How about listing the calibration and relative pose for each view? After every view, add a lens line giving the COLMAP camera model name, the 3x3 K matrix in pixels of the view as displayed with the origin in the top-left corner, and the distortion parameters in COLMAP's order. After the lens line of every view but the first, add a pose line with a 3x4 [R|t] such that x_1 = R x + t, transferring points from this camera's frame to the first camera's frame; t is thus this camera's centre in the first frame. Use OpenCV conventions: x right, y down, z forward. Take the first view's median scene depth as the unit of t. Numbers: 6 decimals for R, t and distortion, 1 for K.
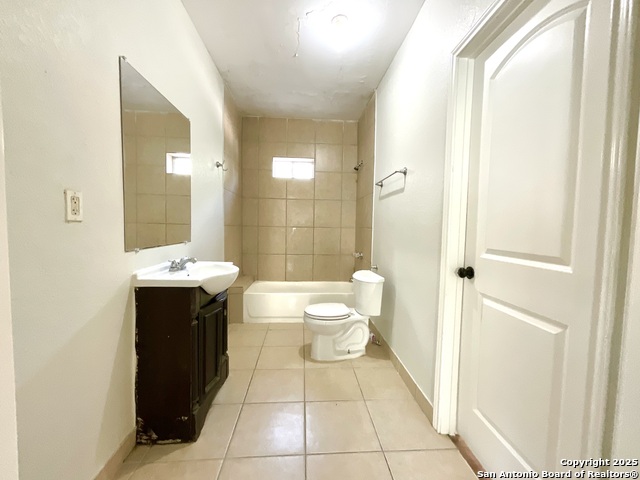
lens RADIAL K [[258.7, 0, 319.2], [0, 258.7, 241.2], [0, 0, 1]] dist [-0.010232, 0.005983]
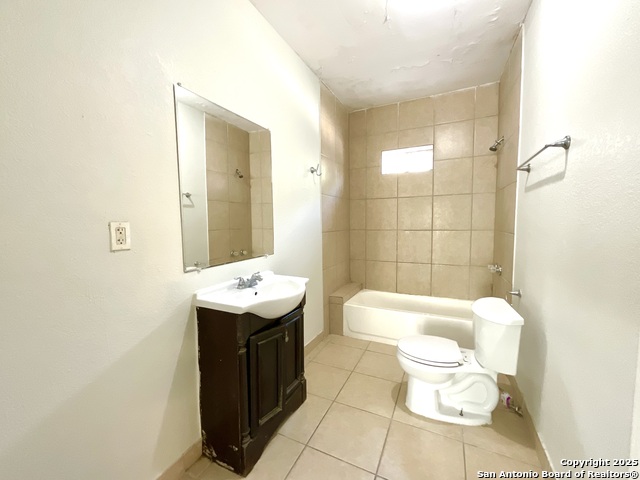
lens RADIAL K [[258.7, 0, 319.2], [0, 258.7, 241.2], [0, 0, 1]] dist [-0.010232, 0.005983]
pose [[0.866098, 0.007842, -0.499813, 0.101929], [0.001241, 0.999840, 0.017838, -0.044767], [0.499873, -0.016069, 0.865950, 0.162110]]
